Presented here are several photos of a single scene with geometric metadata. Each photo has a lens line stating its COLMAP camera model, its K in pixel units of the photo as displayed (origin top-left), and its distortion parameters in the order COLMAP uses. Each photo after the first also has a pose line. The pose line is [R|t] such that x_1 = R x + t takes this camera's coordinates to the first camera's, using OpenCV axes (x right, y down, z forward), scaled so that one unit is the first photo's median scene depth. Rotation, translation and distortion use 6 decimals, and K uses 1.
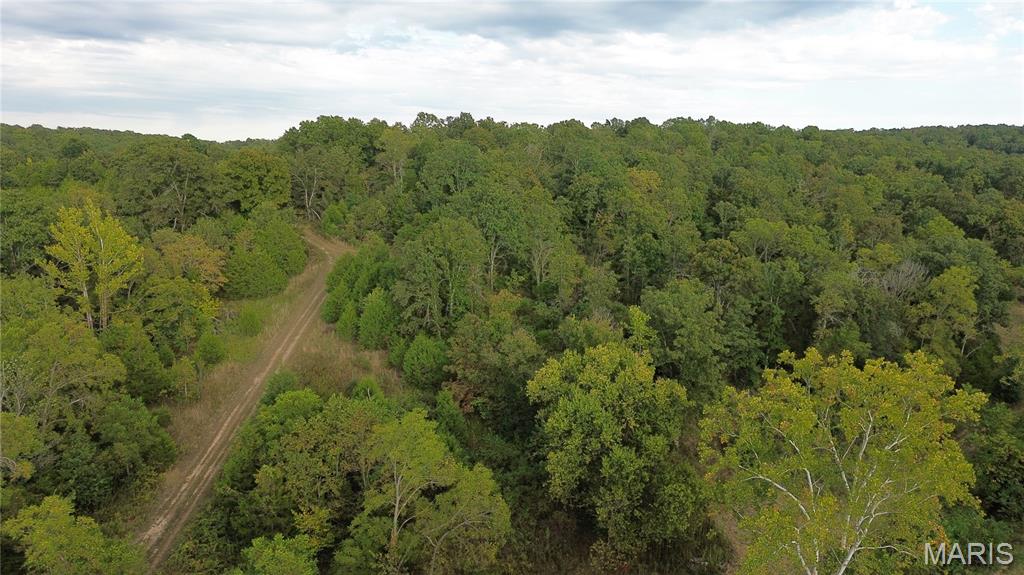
lens RADIAL K [[725.0, 0, 513.0], [0, 725.0, 286.5], [0, 0, 1]] dist [0.062791, -0.053327]
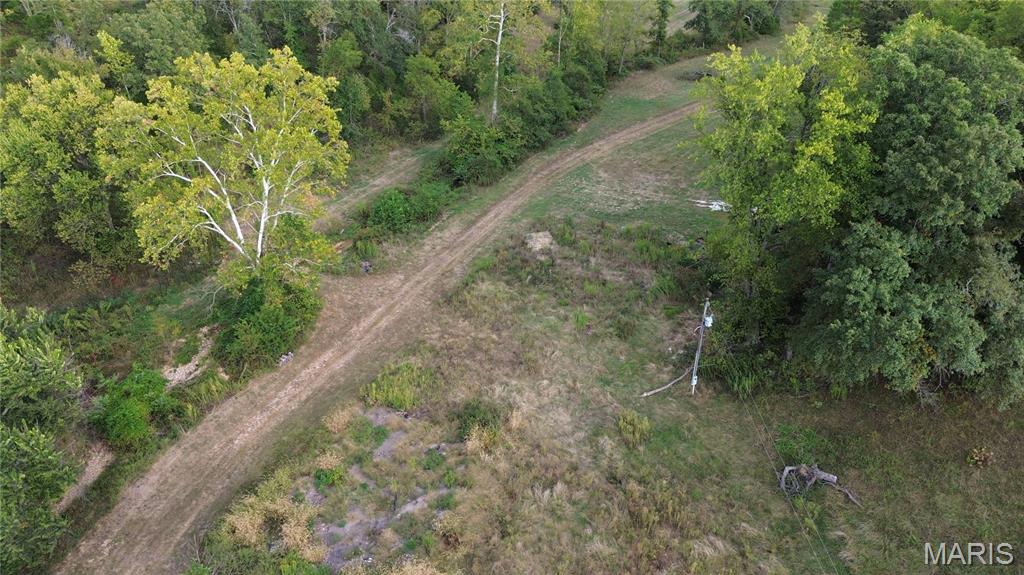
lens RADIAL K [[725.0, 0, 512.6], [0, 725.0, 287.8], [0, 0, 1]] dist [0.062791, -0.053327]
pose [[0.902662, -0.216039, 0.372195, 0.281651], [0.074356, 0.930150, 0.359573, 0.040808], [-0.423879, -0.296898, 0.855674, -0.210436]]
